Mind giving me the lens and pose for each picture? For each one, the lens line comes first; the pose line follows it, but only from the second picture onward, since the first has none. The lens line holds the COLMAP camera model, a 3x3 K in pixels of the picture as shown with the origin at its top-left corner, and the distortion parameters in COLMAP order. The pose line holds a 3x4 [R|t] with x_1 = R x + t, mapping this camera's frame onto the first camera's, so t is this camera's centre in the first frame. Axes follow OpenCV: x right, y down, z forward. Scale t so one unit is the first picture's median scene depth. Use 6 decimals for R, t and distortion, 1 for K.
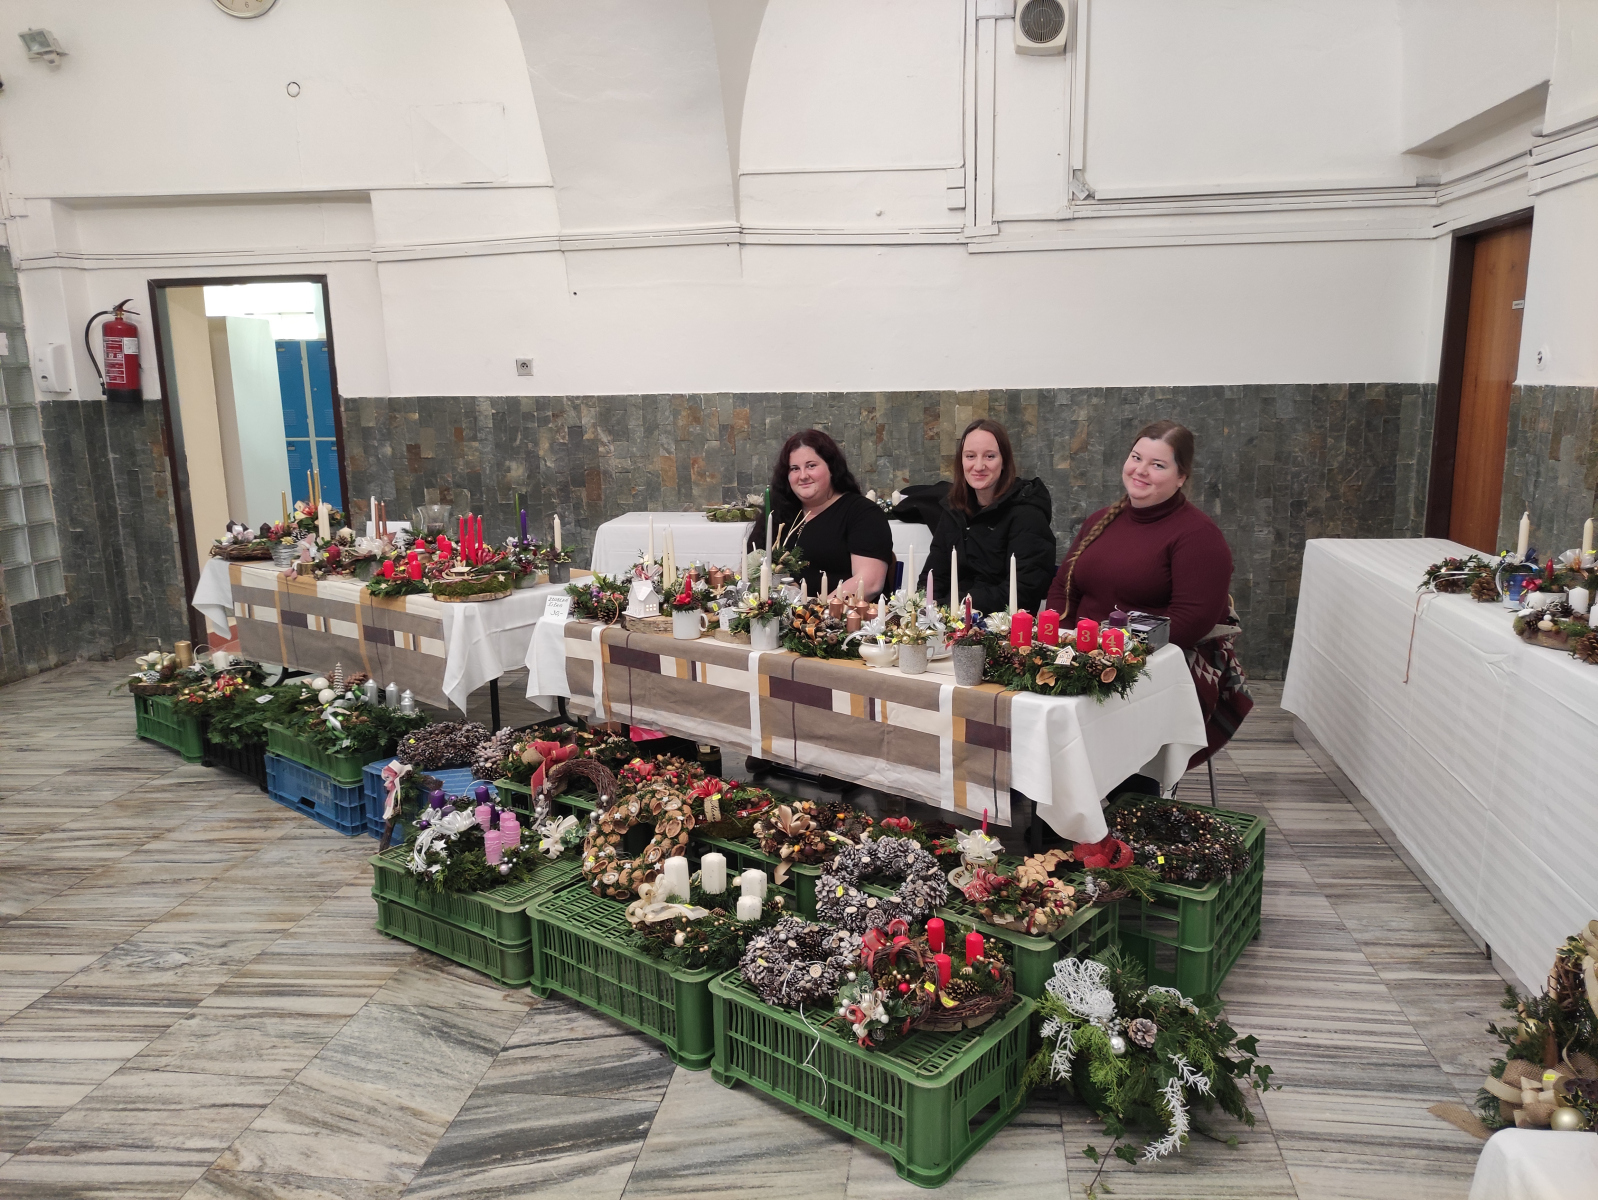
lens RADIAL K [[1169.6, 0, 799.0], [0, 1169.6, 600.0], [0, 0, 1]] dist [0.028776, -0.002946]
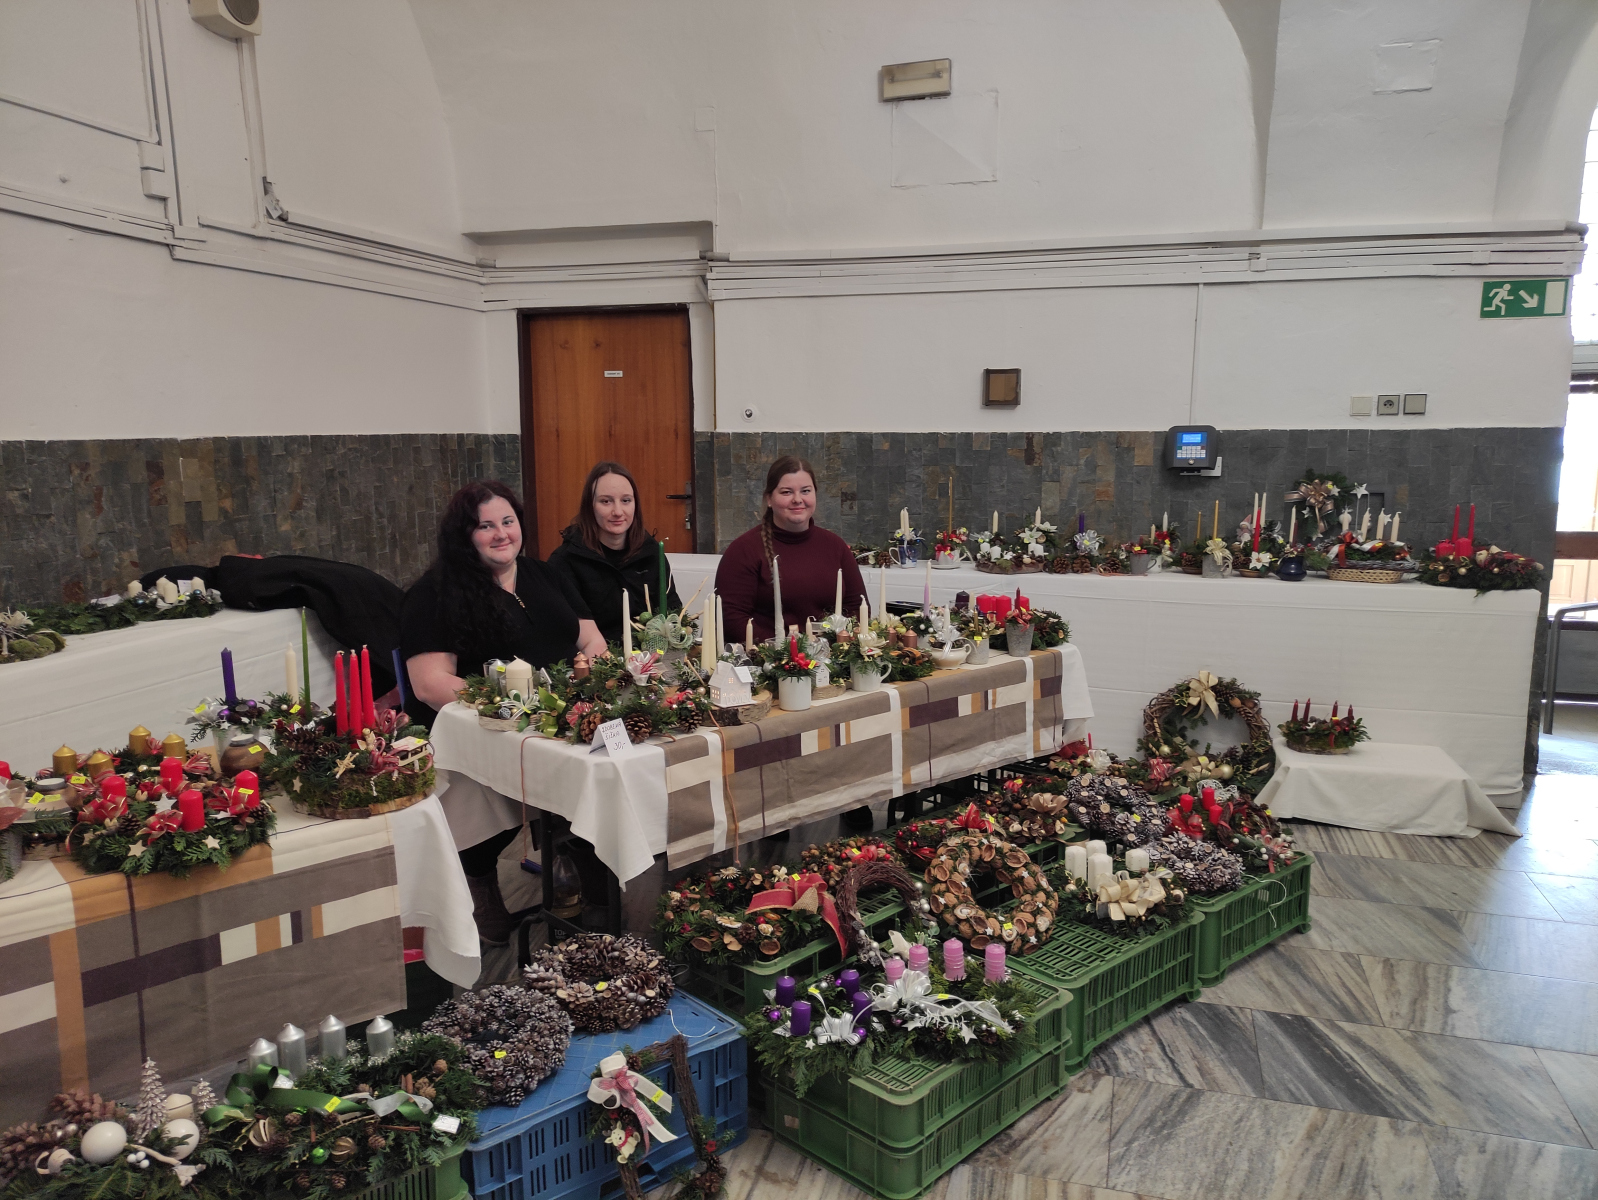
lens RADIAL K [[1179.5, 0, 799.0], [0, 1179.5, 600.0], [0, 0, 1]] dist [0.028836, -0.002921]
pose [[0.155094, -0.133620, 0.978822, -0.589091], [0.188034, 0.976690, 0.103535, -0.085502], [-0.969840, 0.167994, 0.176604, 0.519324]]
